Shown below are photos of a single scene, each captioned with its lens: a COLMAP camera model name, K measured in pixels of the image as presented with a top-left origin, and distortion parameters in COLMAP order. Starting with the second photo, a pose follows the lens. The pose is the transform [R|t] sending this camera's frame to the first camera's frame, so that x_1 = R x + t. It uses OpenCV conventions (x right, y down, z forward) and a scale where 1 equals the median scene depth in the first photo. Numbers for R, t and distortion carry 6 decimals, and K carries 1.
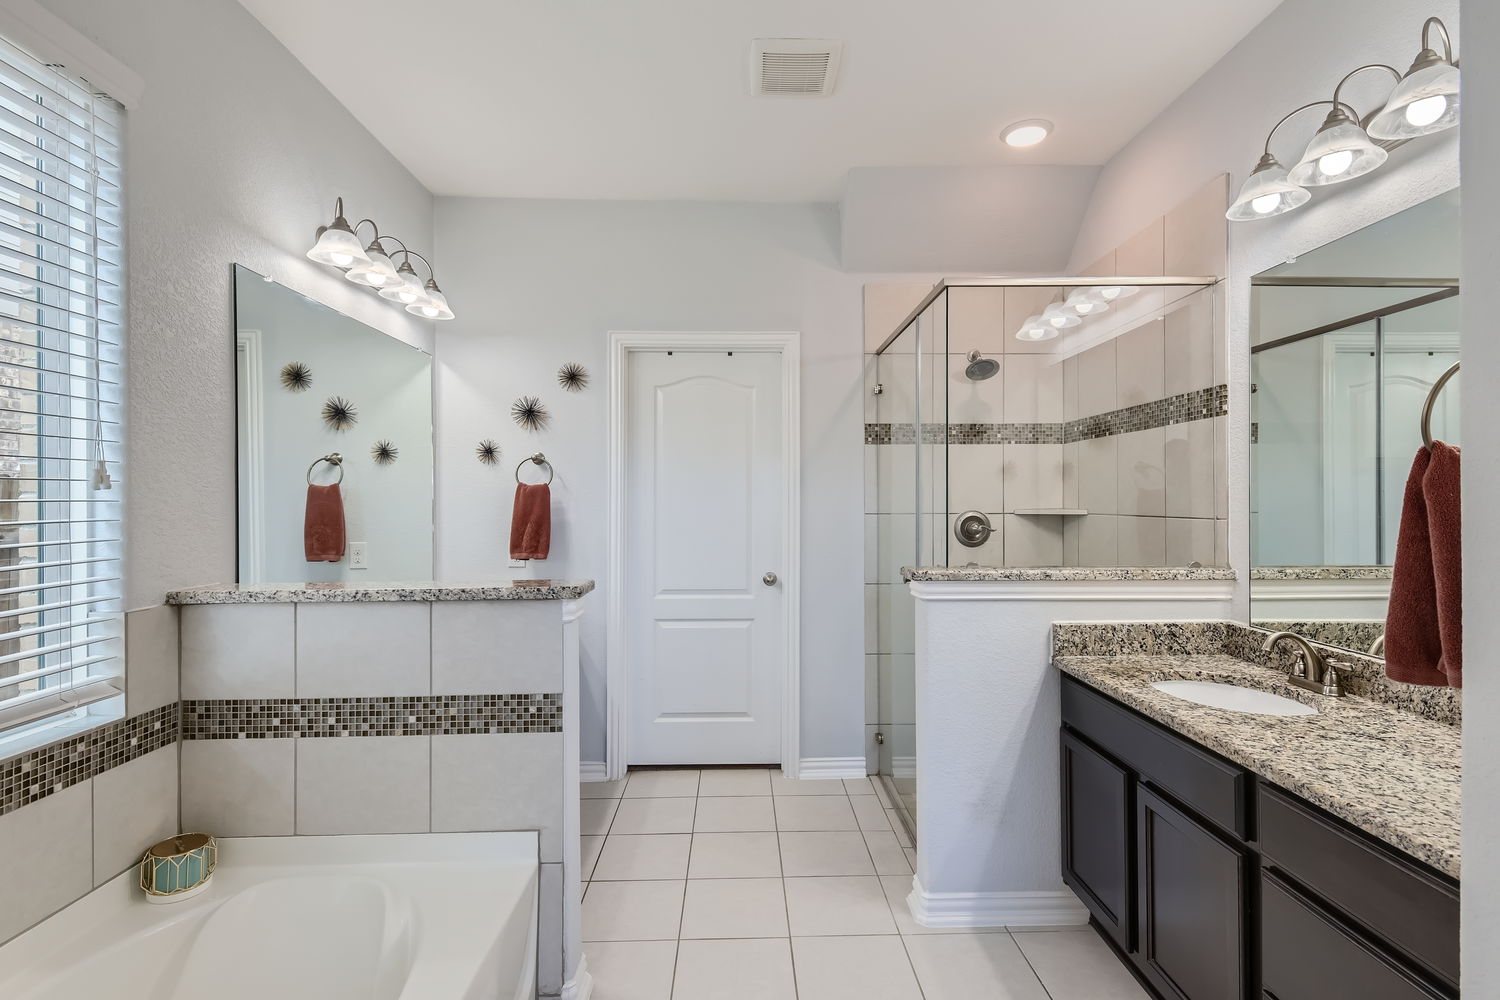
lens RADIAL K [[709.8, 0, 747.7], [0, 709.8, 483.8], [0, 0, 1]] dist [0.015870, 0.000150]
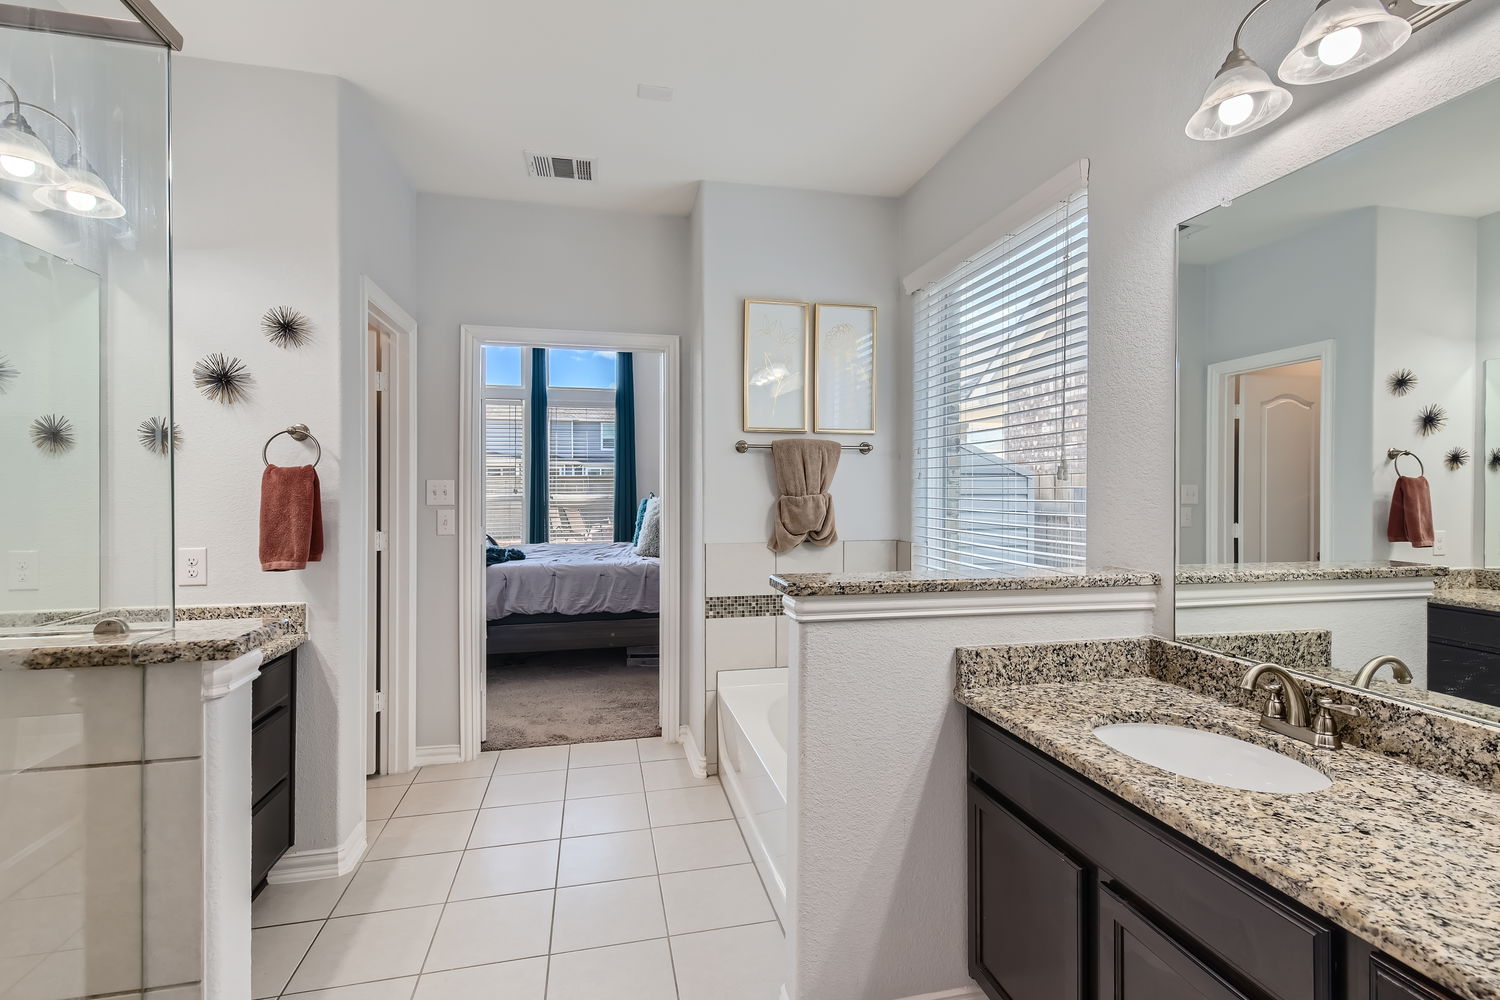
lens RADIAL K [[709.8, 0, 747.7], [0, 709.8, 483.8], [0, 0, 1]] dist [0.015870, 0.000150]
pose [[0.978098, 0.005519, 0.208070, 0.047214], [-0.009132, 0.999824, 0.016408, 0.007457], [-0.207942, -0.017949, 0.977976, 0.361223]]
